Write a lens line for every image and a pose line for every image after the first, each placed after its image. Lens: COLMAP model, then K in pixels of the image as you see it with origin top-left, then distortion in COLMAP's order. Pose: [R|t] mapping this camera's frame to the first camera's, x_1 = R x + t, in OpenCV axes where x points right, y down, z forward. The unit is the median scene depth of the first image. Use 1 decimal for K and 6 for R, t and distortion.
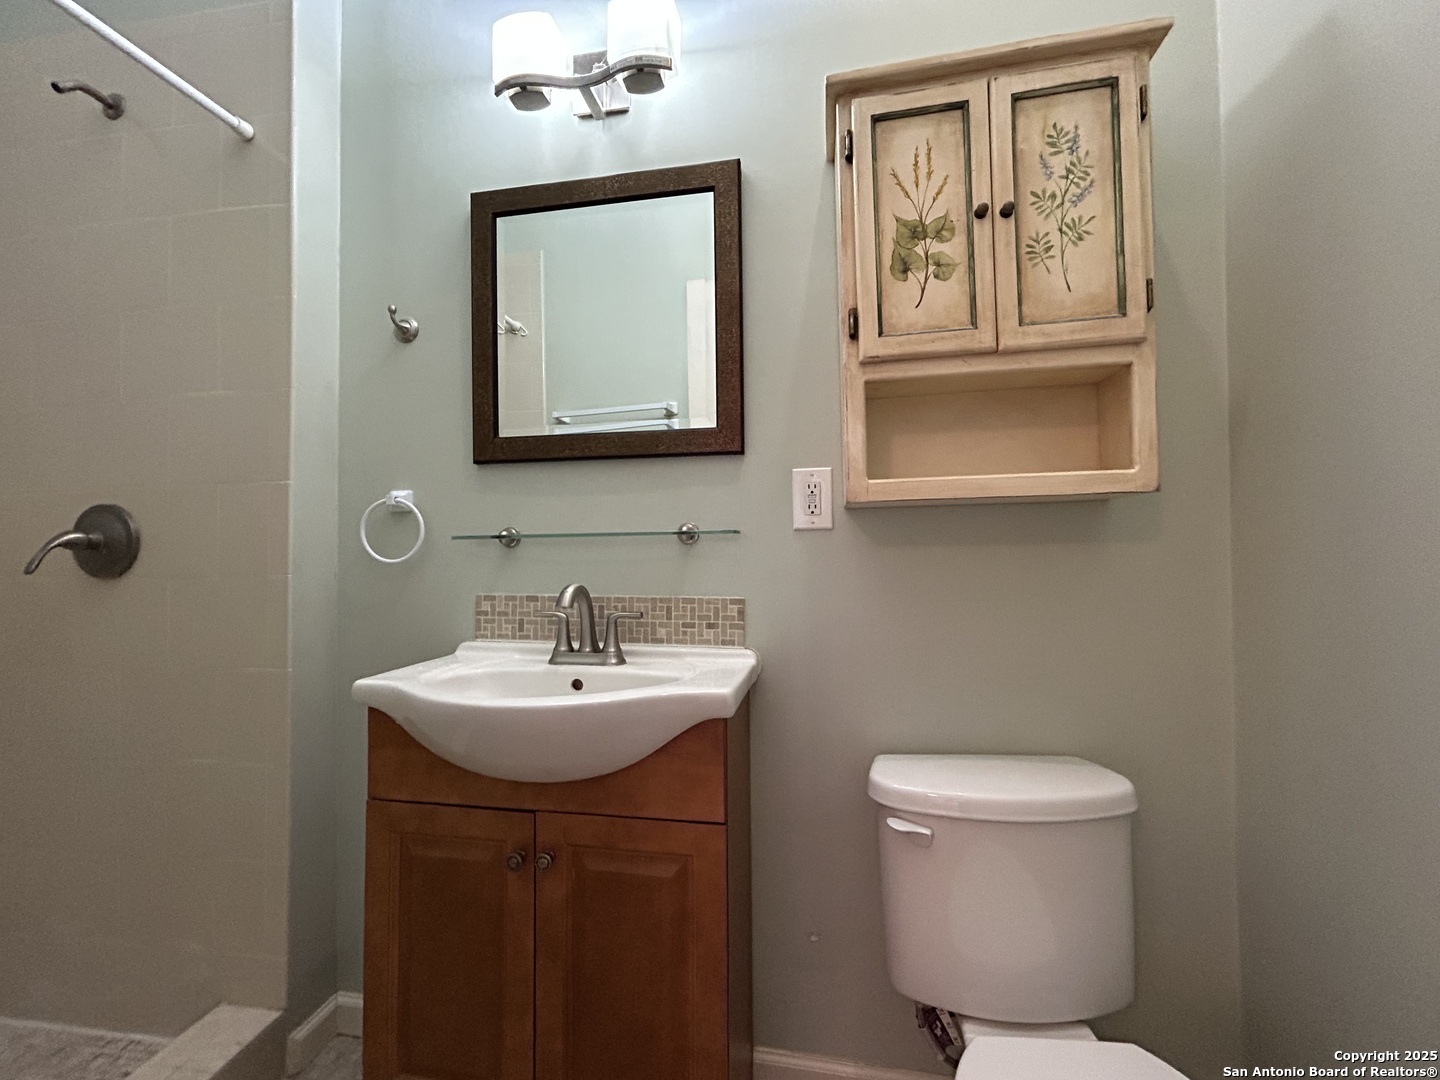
lens RADIAL K [[587.1, 0, 717.2], [0, 587.1, 540.8], [0, 0, 1]] dist [-0.004921, 0.000892]
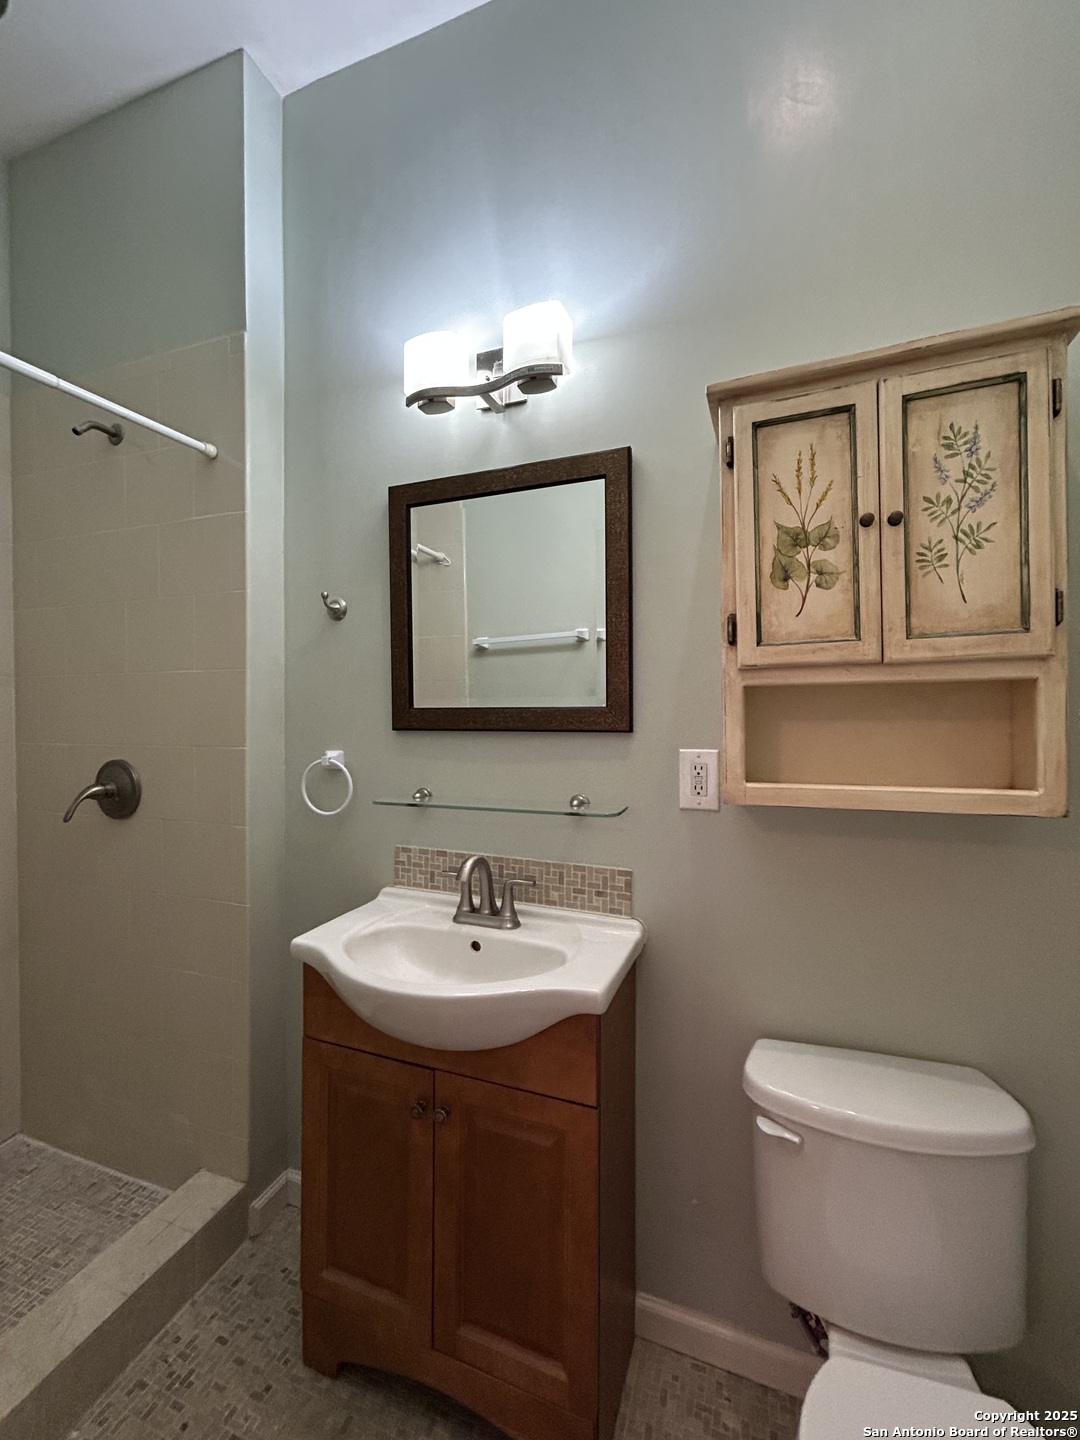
lens RADIAL K [[587.1, 0, 542.4], [0, 587.1, 711.7], [0, 0, 1]] dist [-0.004921, 0.000892]
pose [[0.981860, 0.007716, -0.189448, 0.105169], [-0.002881, 0.999663, 0.025787, -0.259370], [0.189583, -0.024773, 0.981552, -0.064008]]
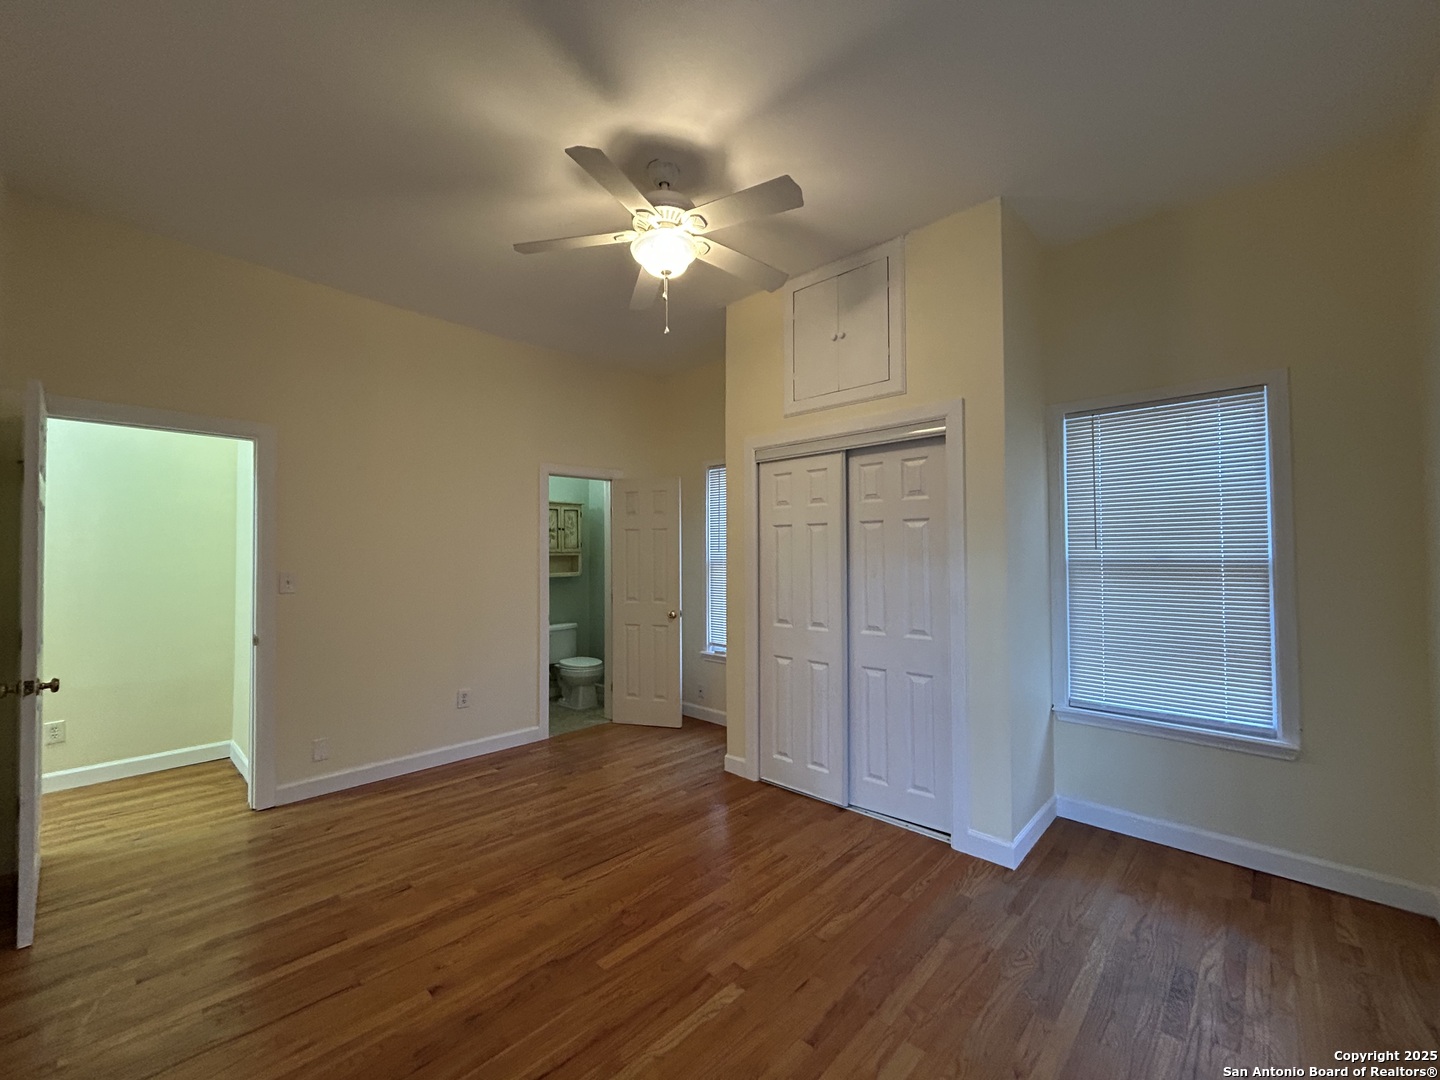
lens RADIAL K [[587.1, 0, 717.2], [0, 587.1, 540.8], [0, 0, 1]] dist [-0.004921, 0.000892]
pose [[0.561157, 0.028825, 0.827207, -3.447623], [-0.017133, 0.999584, -0.023208, -0.319548], [-0.827532, -0.001149, 0.561417, -3.536495]]
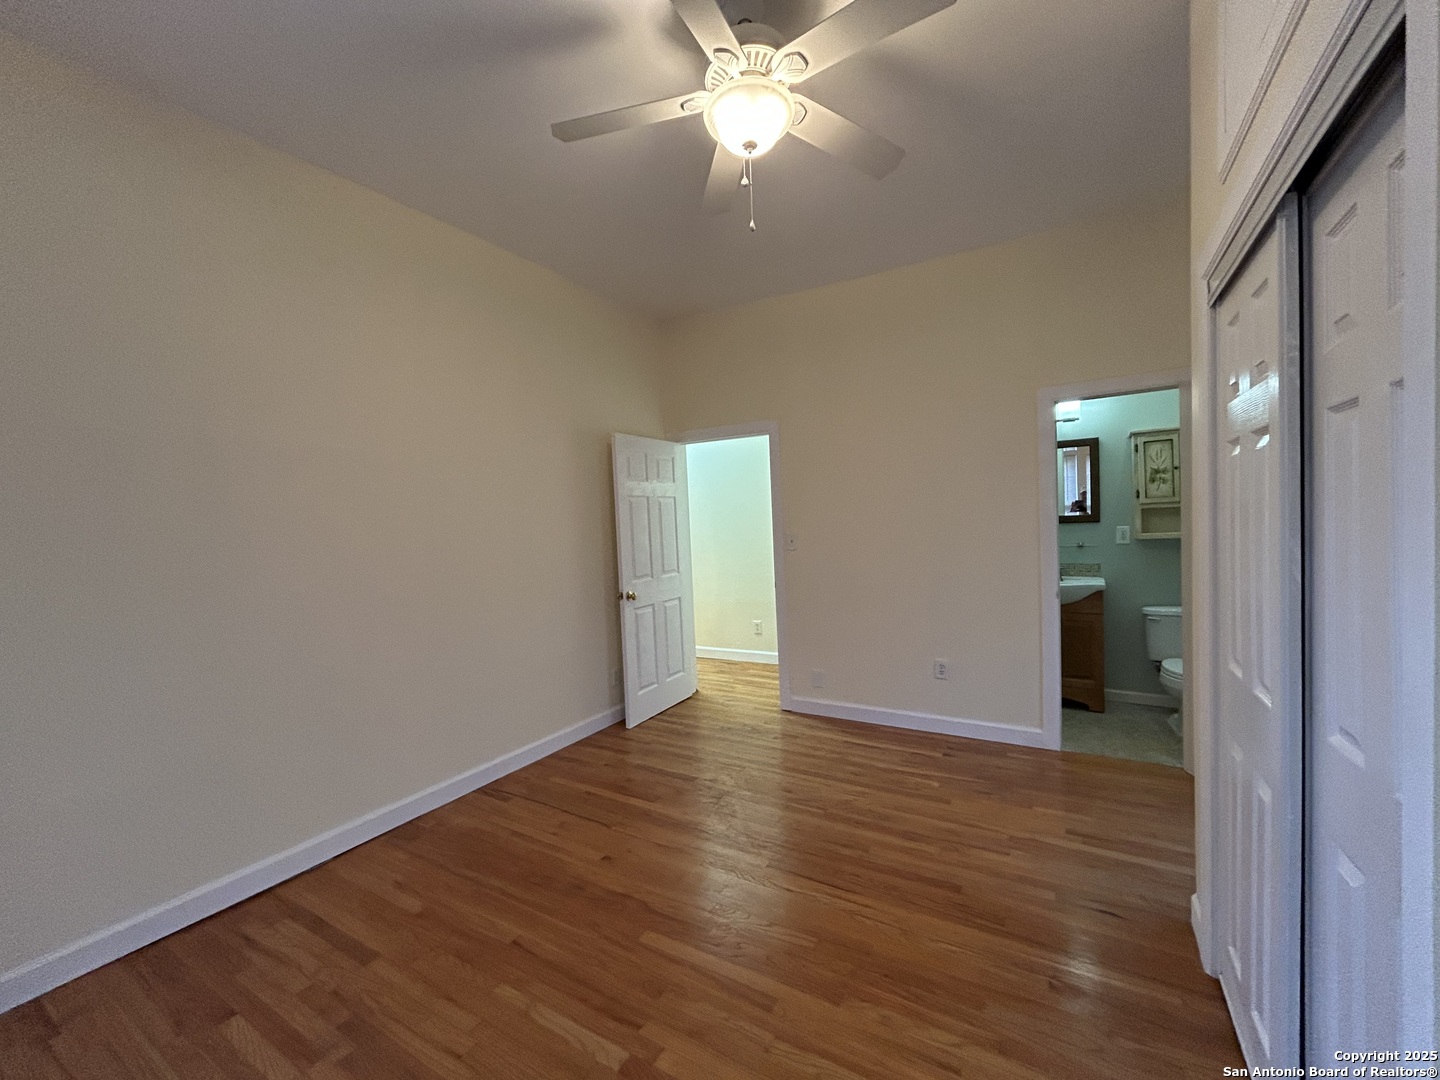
lens RADIAL K [[587.1, 0, 717.2], [0, 587.1, 540.8], [0, 0, 1]] dist [-0.004921, 0.000892]
pose [[0.930929, -0.010732, -0.365044, -0.987164], [0.032606, 0.998019, 0.053813, -0.368335], [0.363743, -0.061999, 0.929434, -3.789260]]
